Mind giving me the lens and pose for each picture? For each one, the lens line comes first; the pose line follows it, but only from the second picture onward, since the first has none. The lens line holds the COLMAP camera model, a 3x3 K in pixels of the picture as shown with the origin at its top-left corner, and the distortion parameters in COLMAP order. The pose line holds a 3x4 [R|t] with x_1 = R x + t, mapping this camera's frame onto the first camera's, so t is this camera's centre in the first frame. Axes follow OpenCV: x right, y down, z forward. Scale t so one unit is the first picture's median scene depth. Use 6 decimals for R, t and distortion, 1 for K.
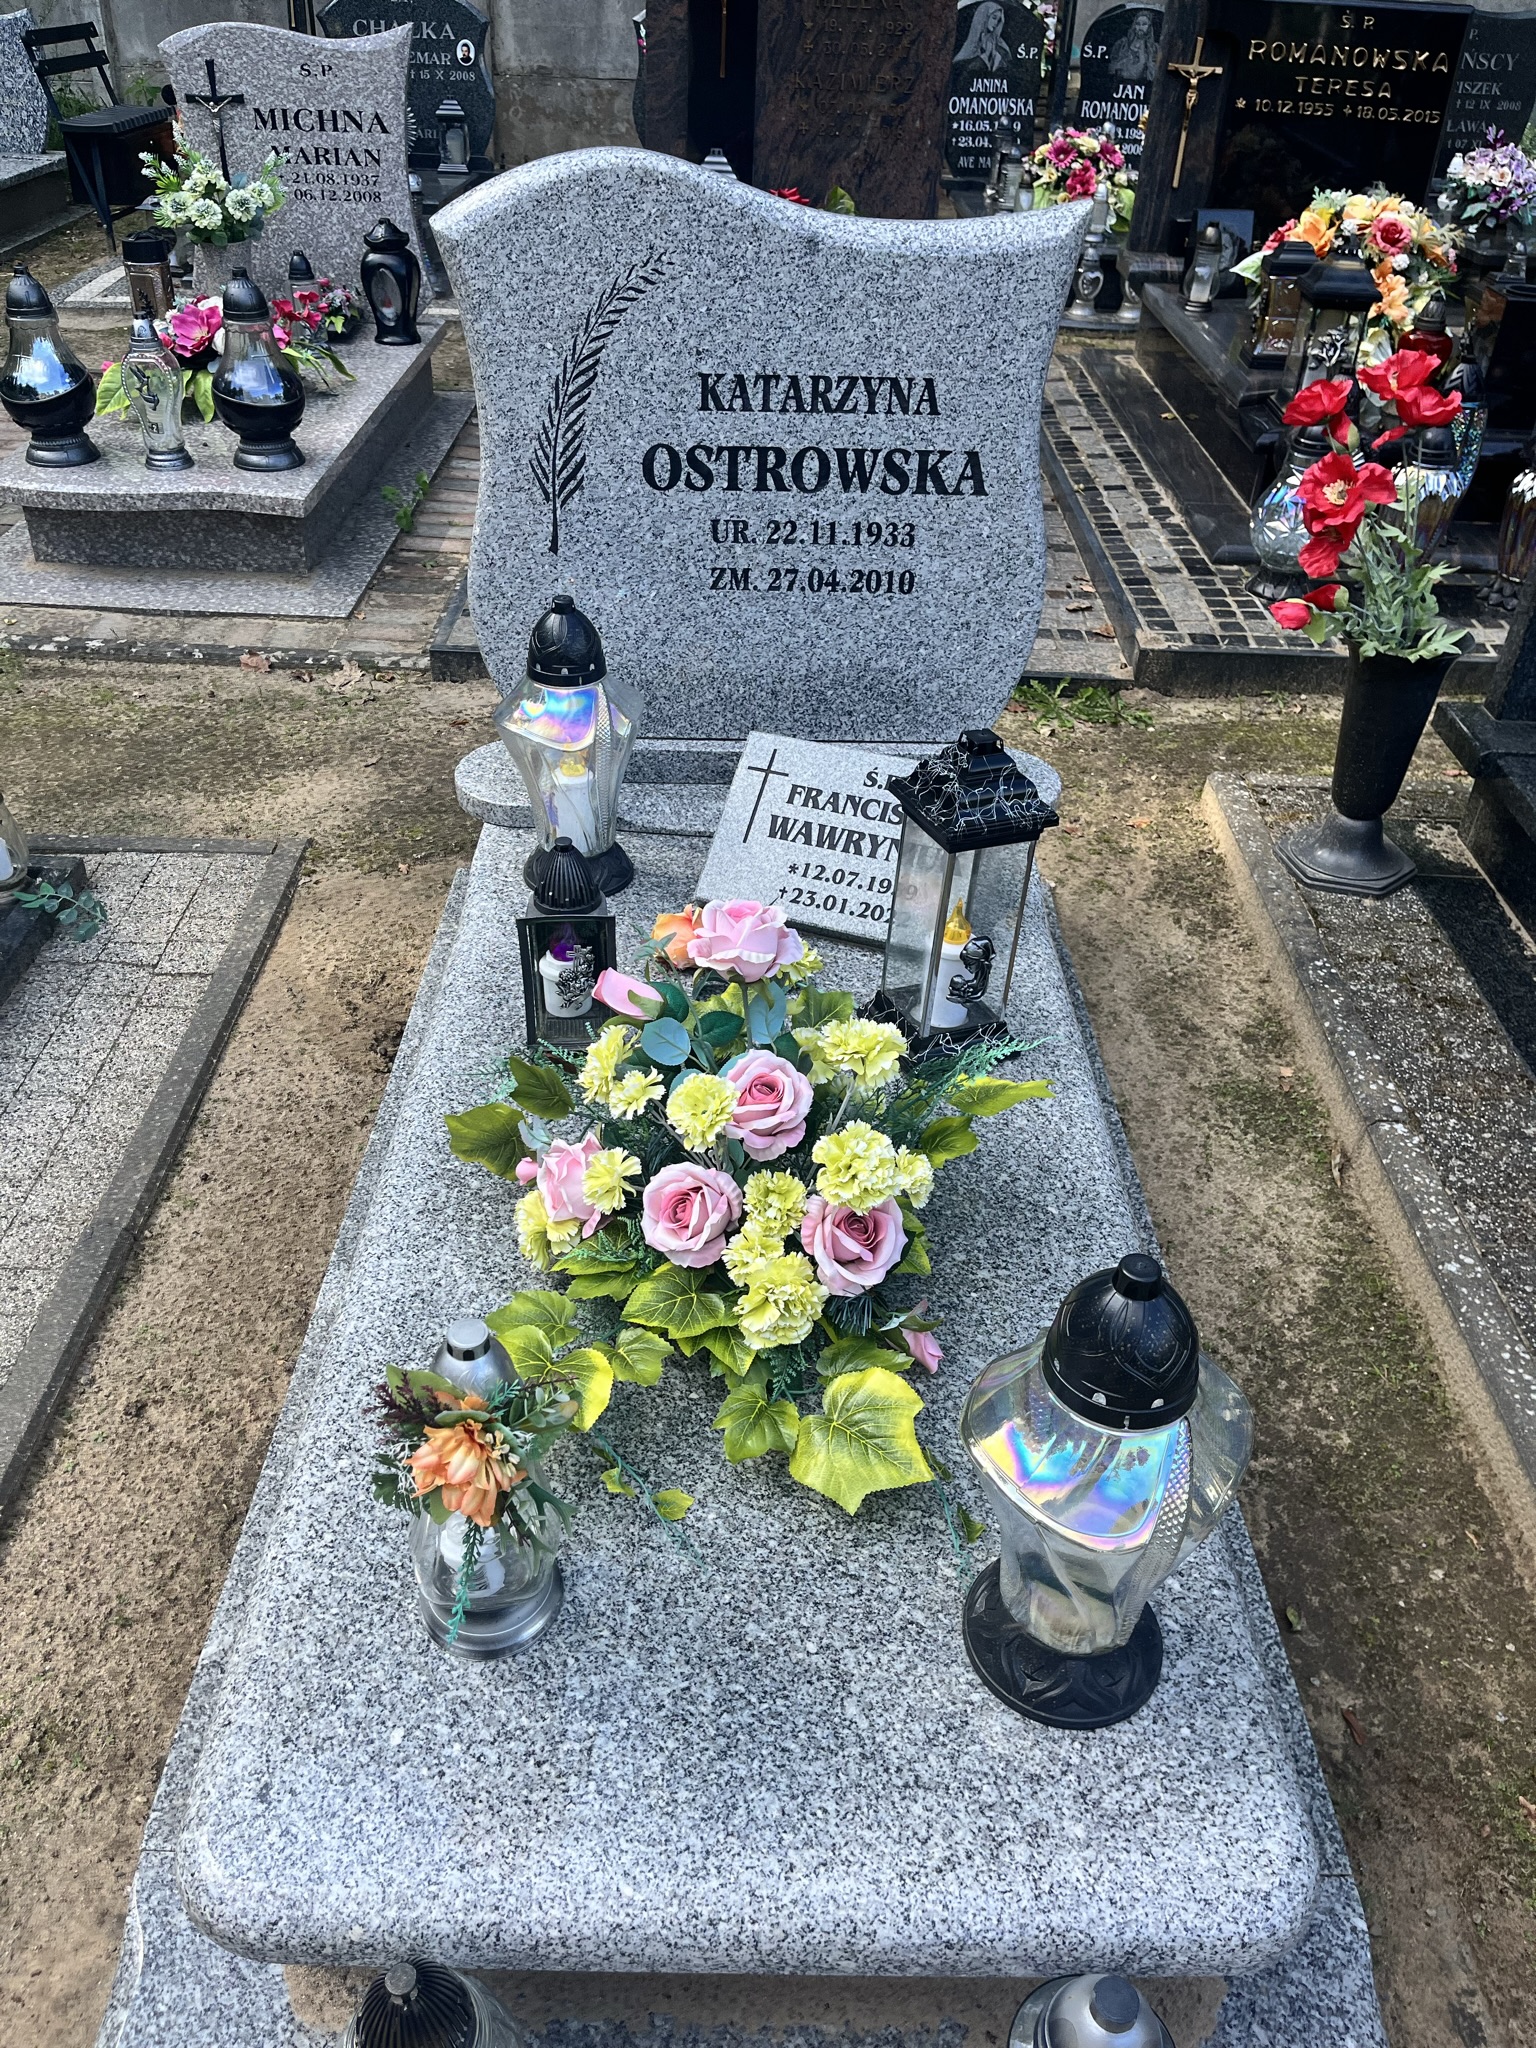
lens RADIAL K [[1389.6, 0, 752.8], [0, 1389.6, 1028.2], [0, 0, 1]] dist [0.057901, -0.077553]
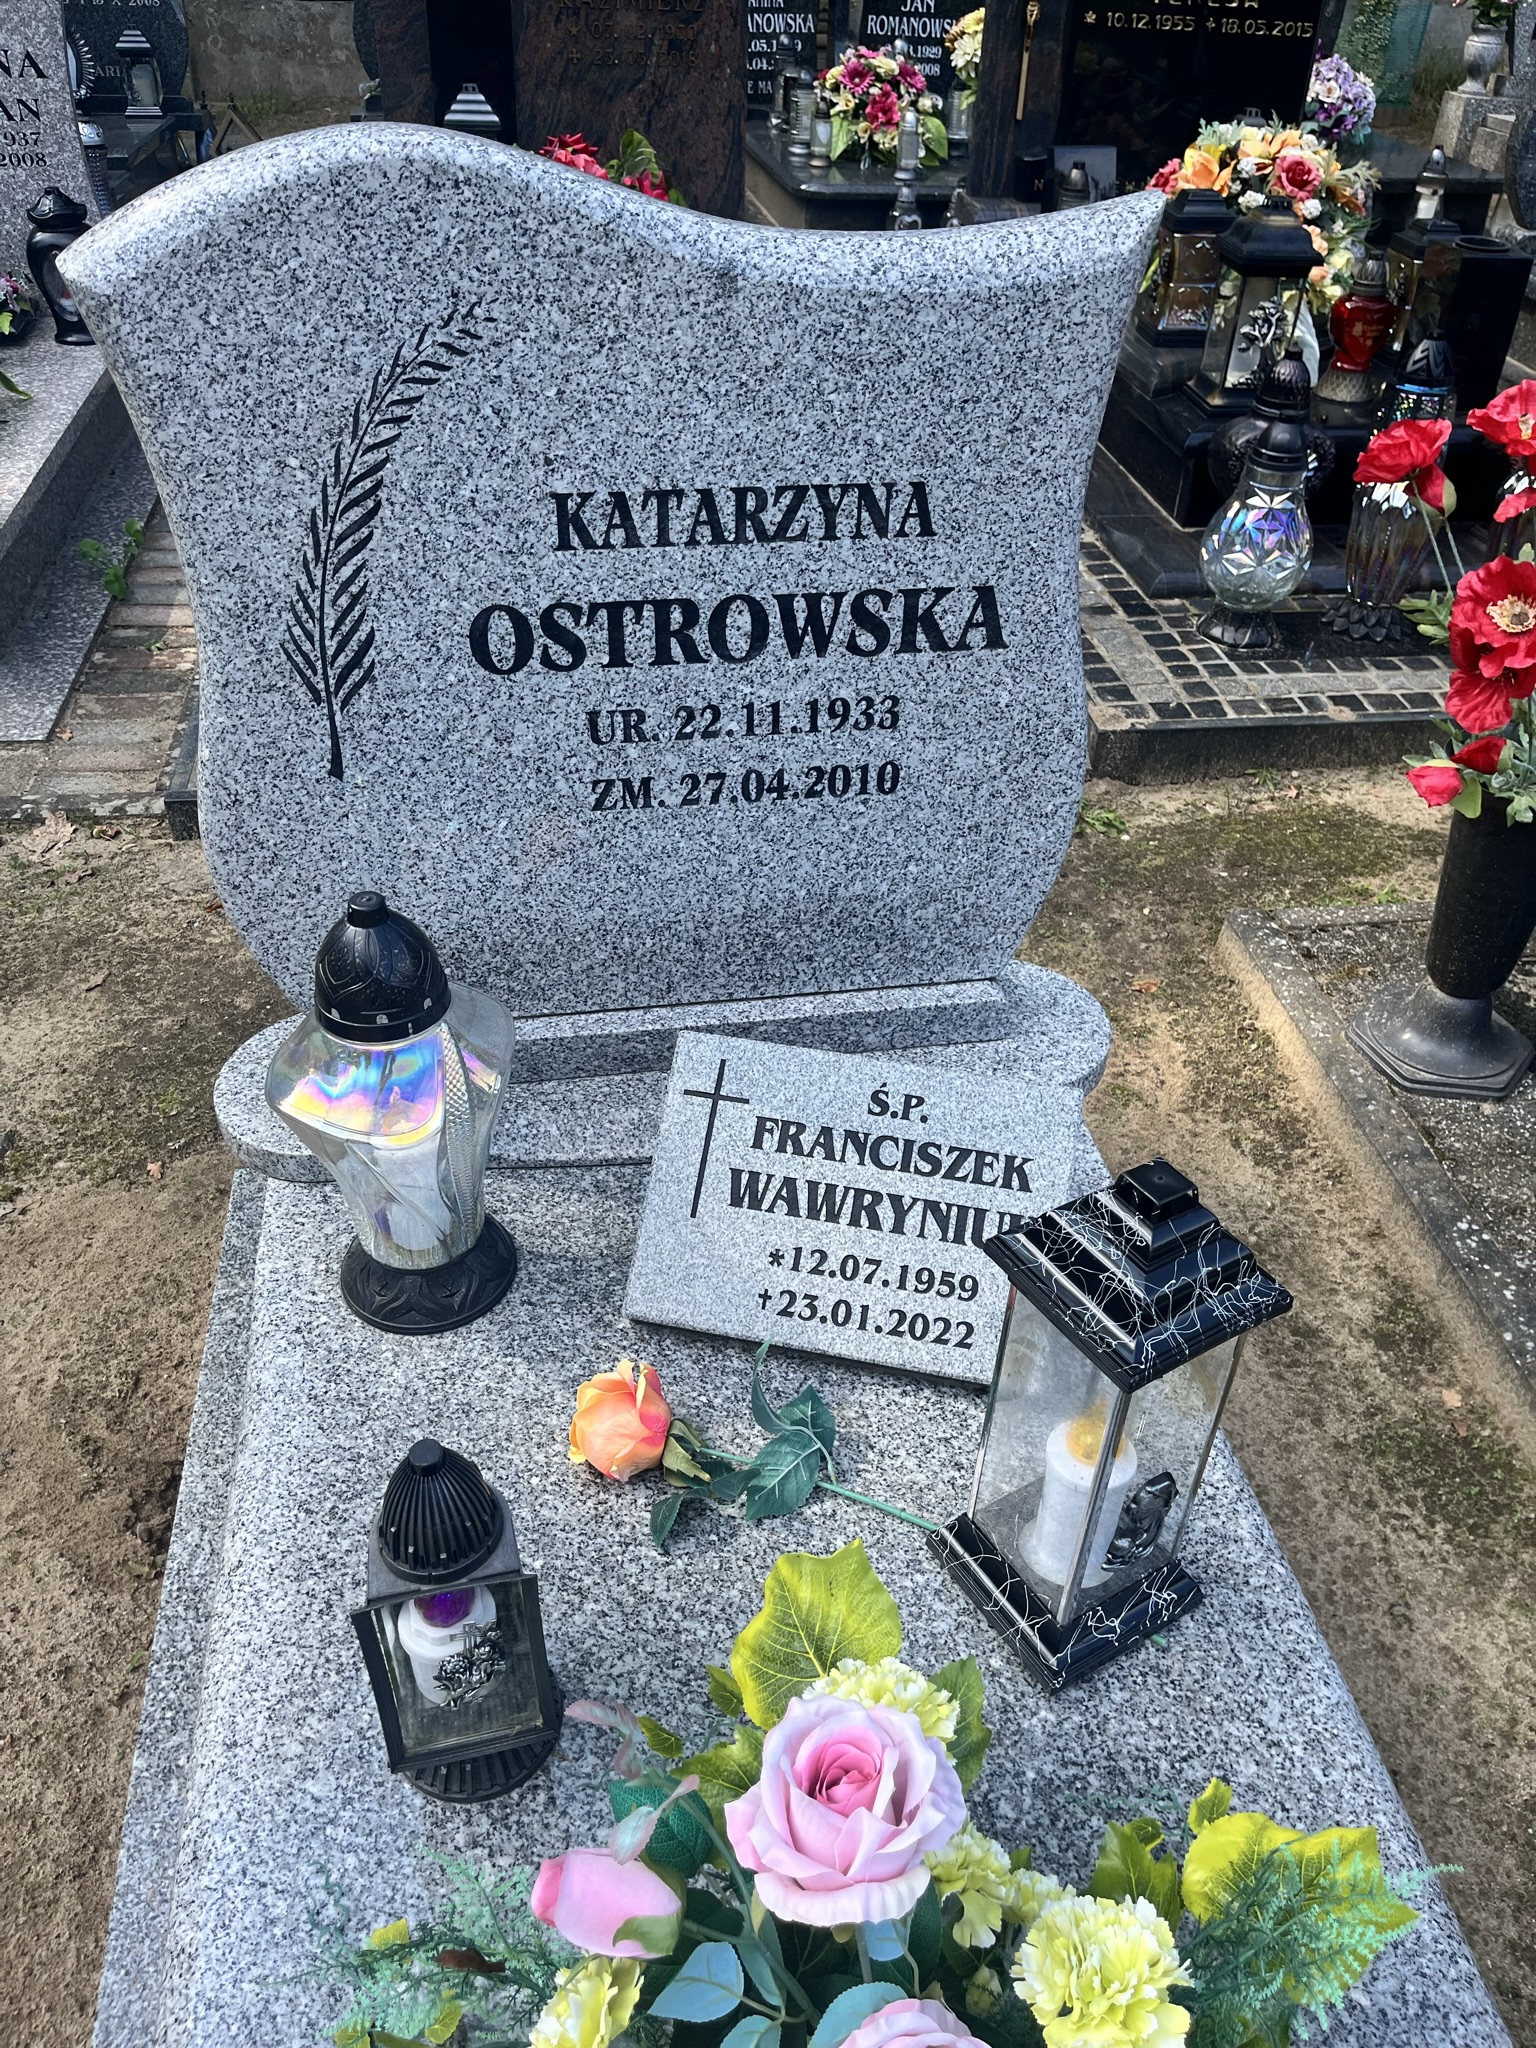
lens RADIAL K [[1389.6, 0, 752.8], [0, 1389.6, 1028.2], [0, 0, 1]] dist [0.057901, -0.077553]
pose [[0.986774, -0.102167, 0.125851, -0.049168], [0.096768, 0.994134, 0.048303, -0.241394], [-0.130048, -0.035485, 0.990873, 0.353733]]
